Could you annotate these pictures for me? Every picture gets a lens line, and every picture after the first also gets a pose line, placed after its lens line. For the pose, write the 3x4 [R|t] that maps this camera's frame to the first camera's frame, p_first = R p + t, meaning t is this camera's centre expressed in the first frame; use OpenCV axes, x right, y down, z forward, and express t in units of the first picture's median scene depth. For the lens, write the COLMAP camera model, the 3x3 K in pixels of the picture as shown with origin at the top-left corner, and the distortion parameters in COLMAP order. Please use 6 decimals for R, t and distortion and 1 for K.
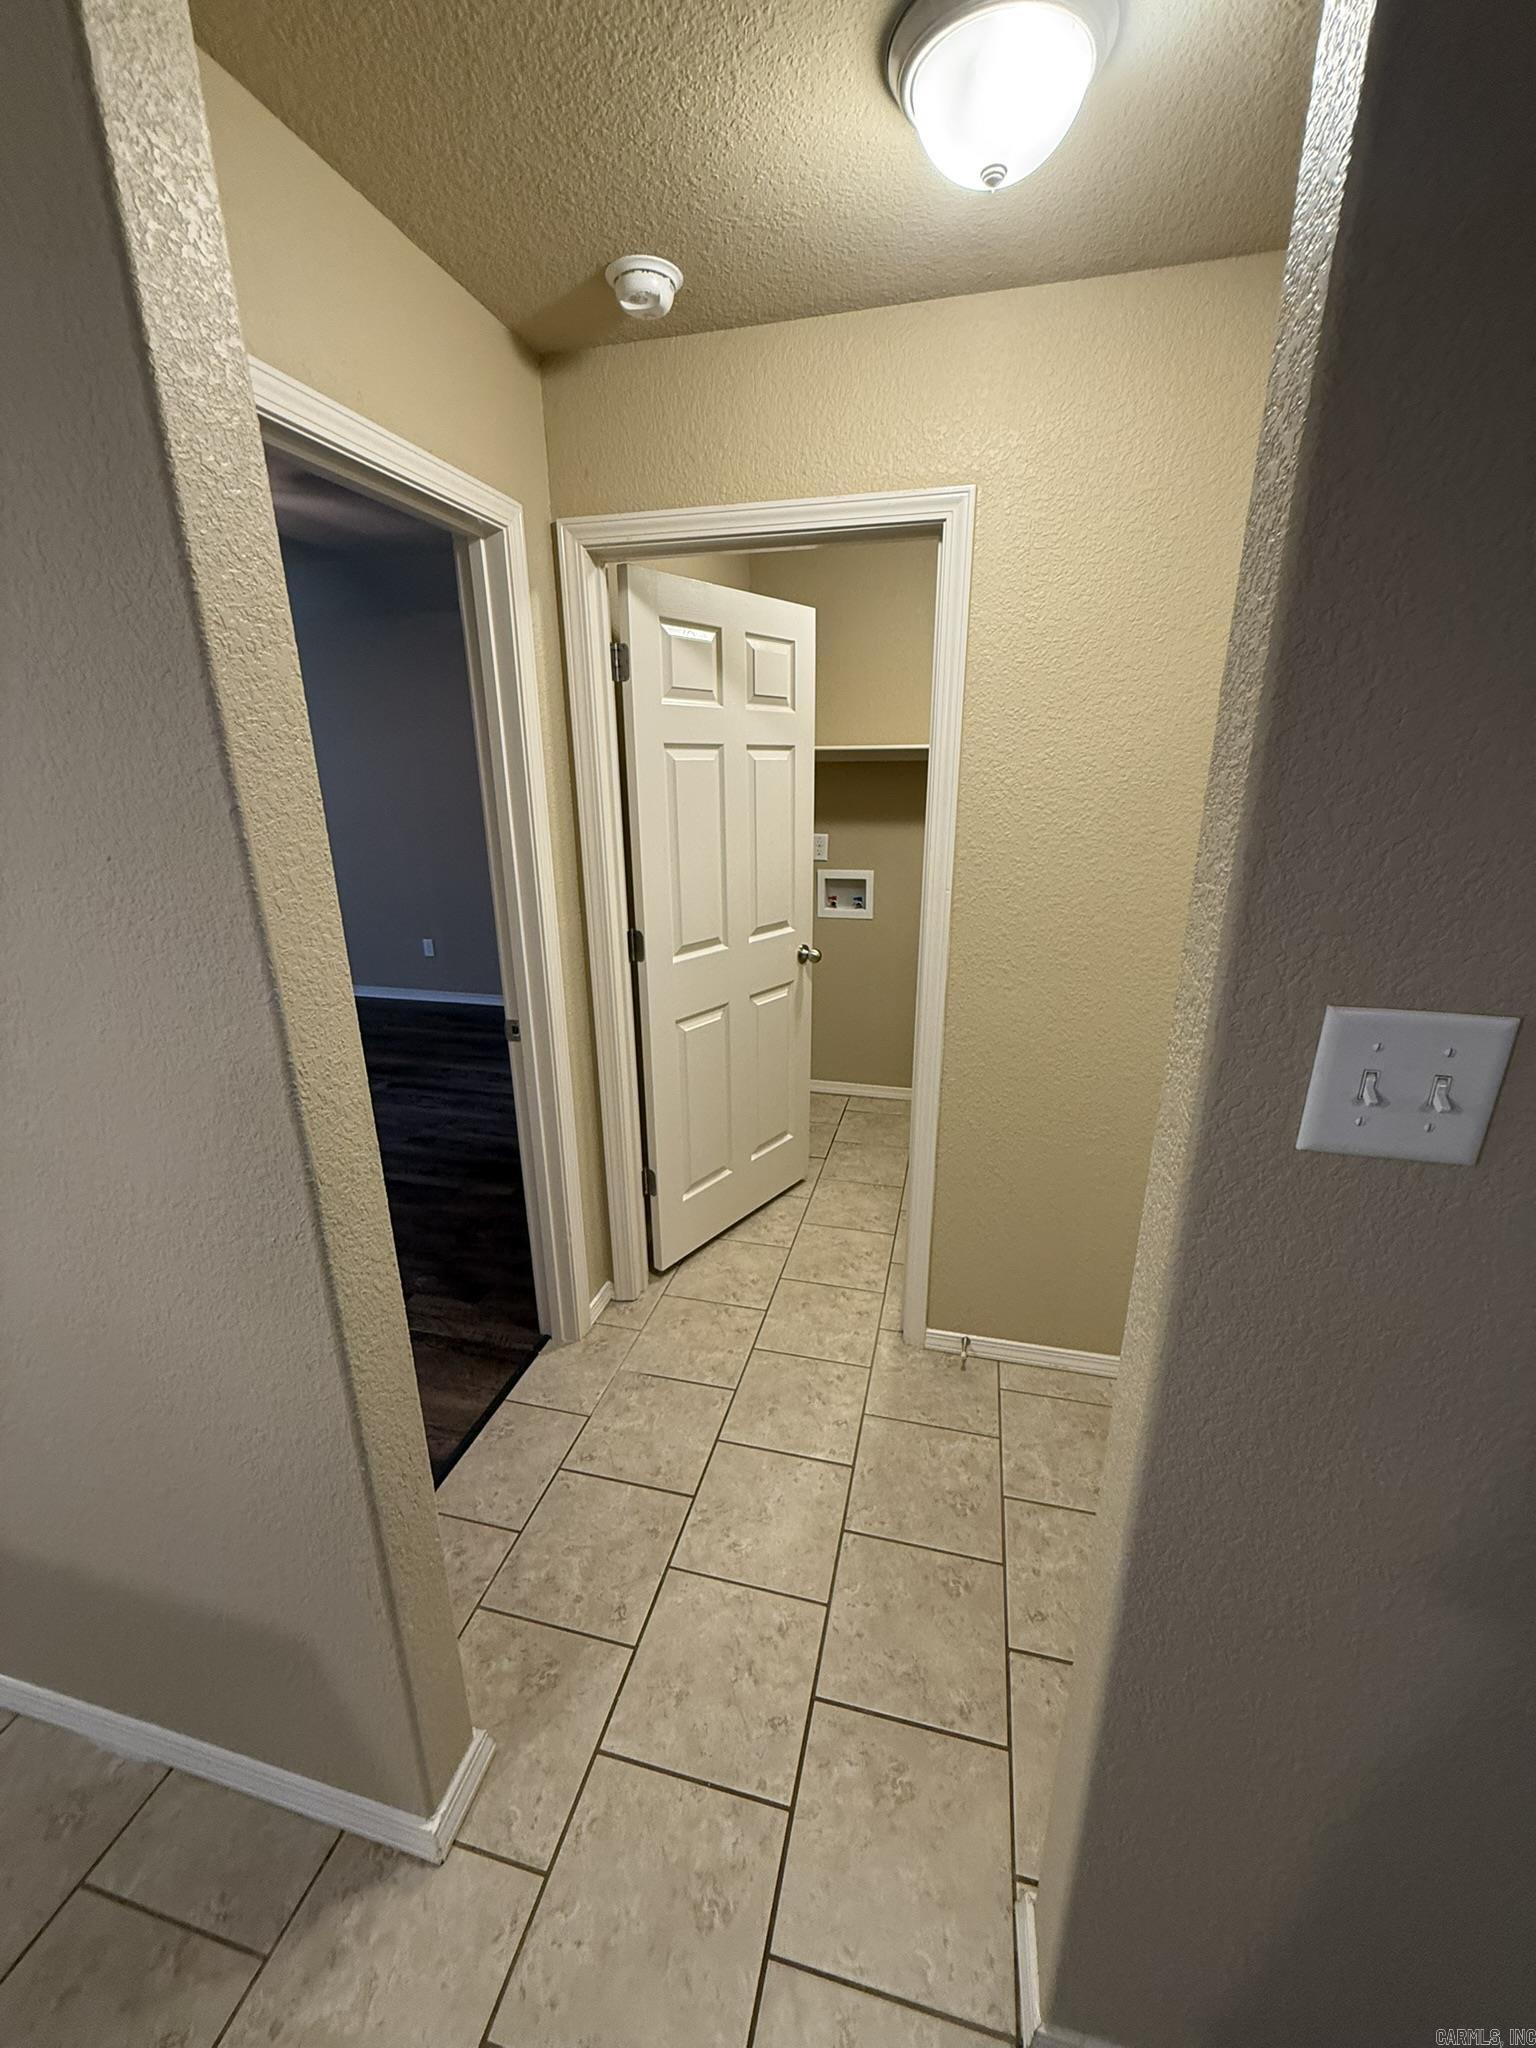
lens RADIAL K [[814.5, 0, 767.1], [0, 814.5, 1019.8], [0, 0, 1]] dist [-0.000815, 0.000314]
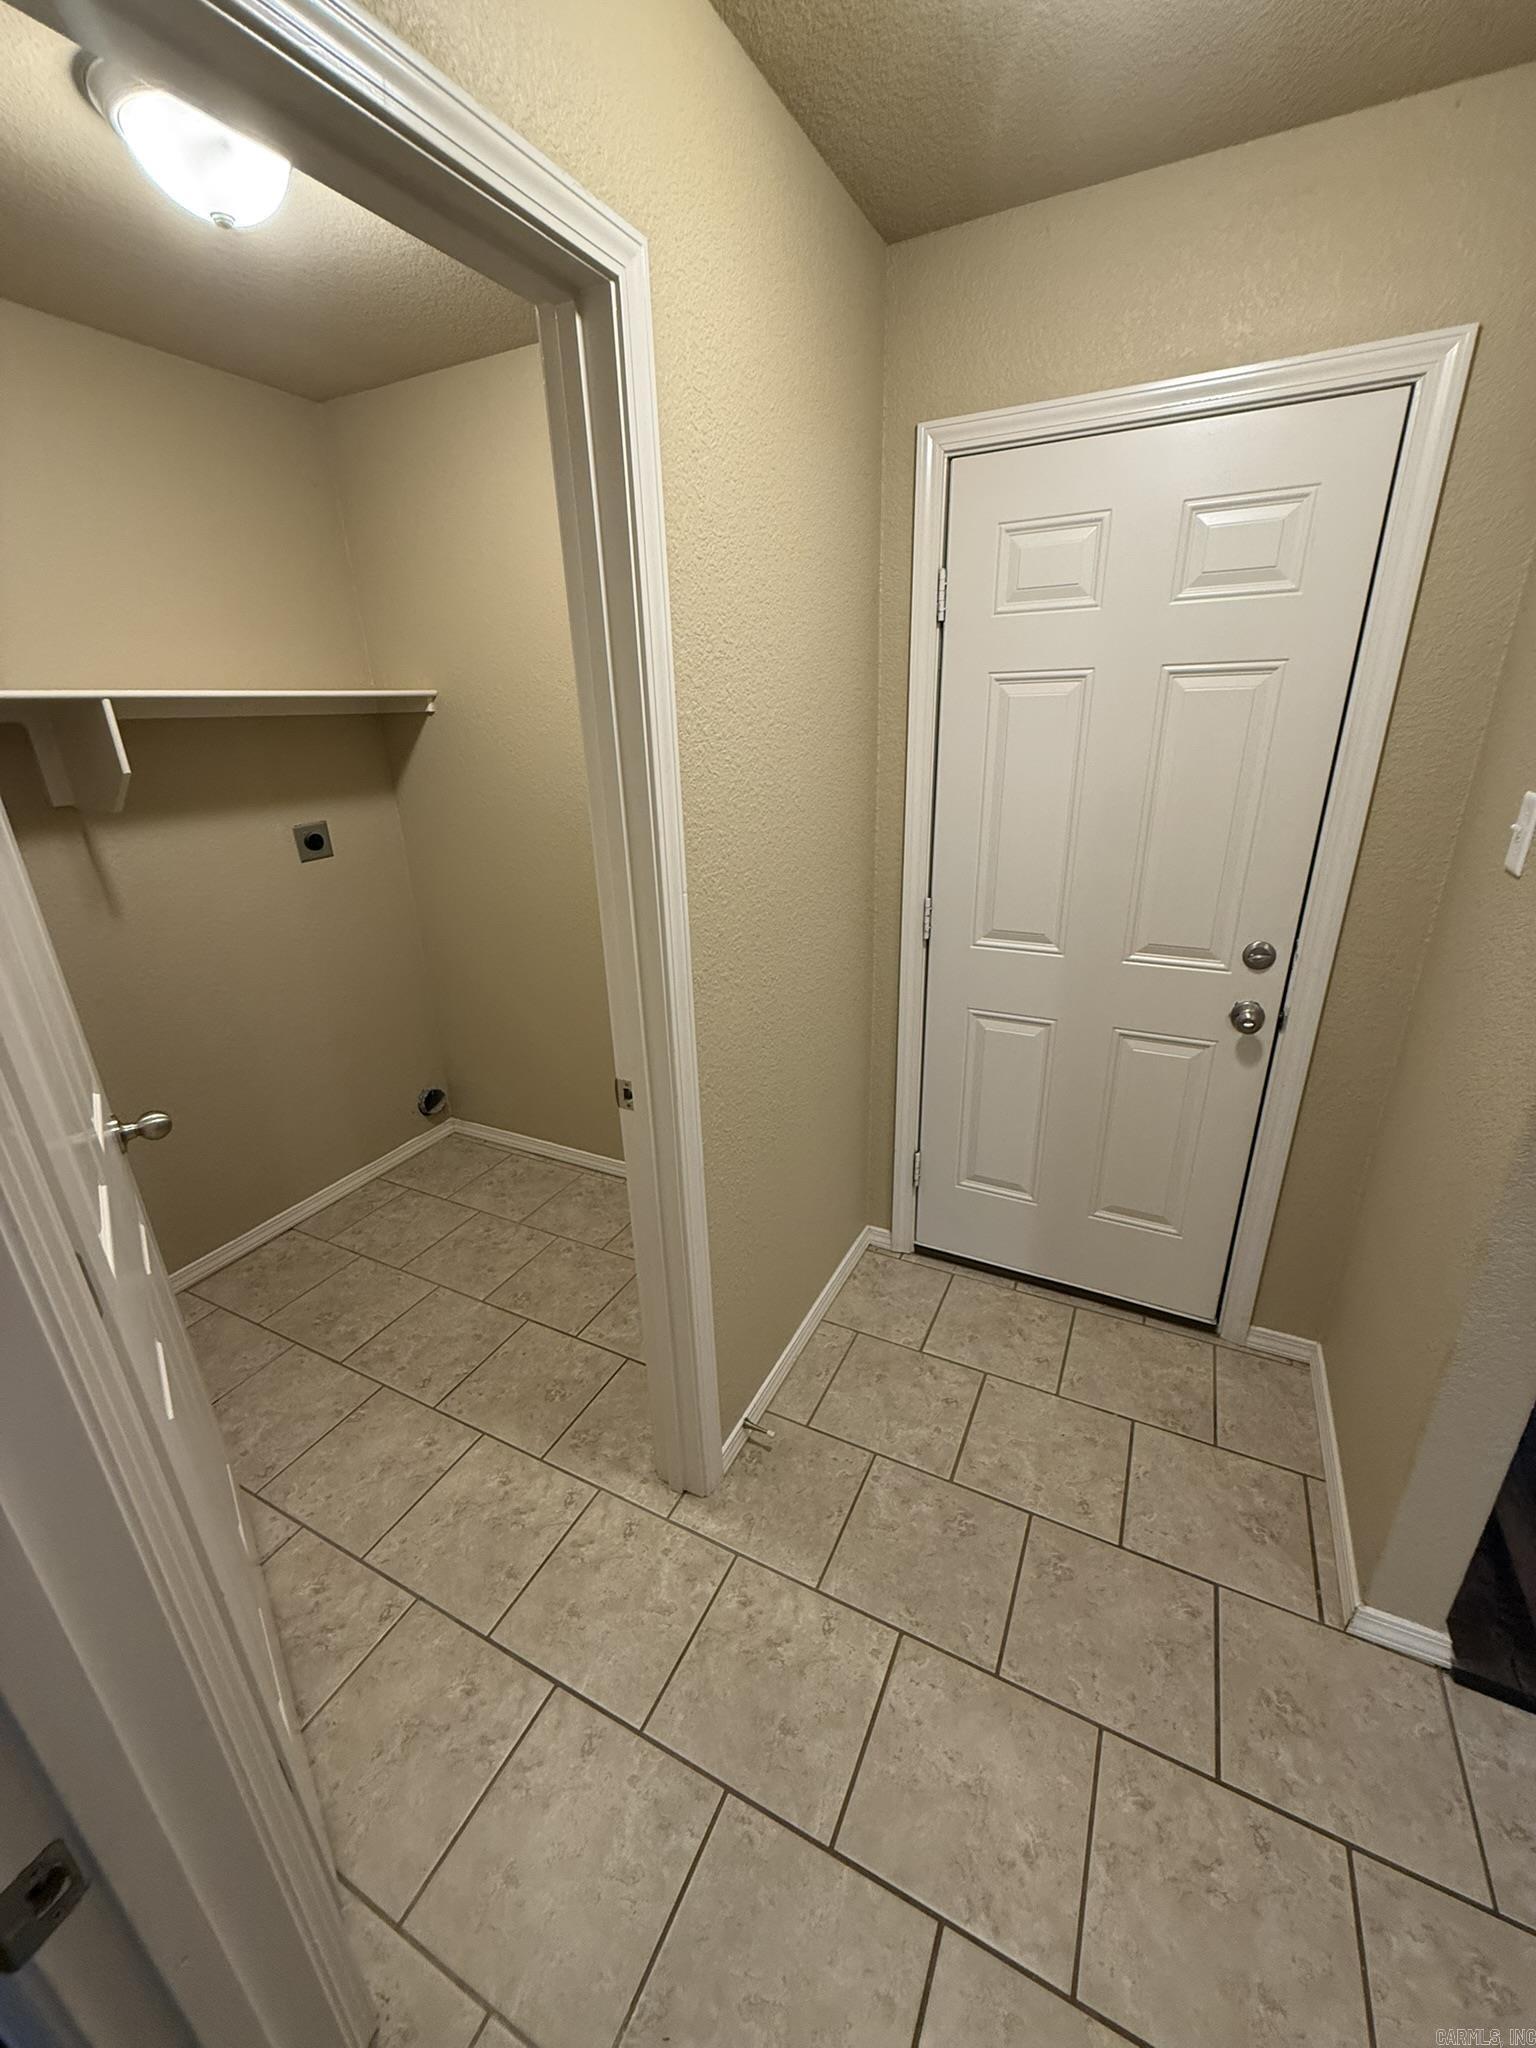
lens RADIAL K [[814.5, 0, 767.1], [0, 814.5, 1019.8], [0, 0, 1]] dist [-0.000815, 0.000314]
pose [[0.216465, -0.348832, 0.911844, -0.400184], [0.319262, 0.907929, 0.271544, -0.213639], [-0.922613, 0.232337, 0.307904, 0.708757]]
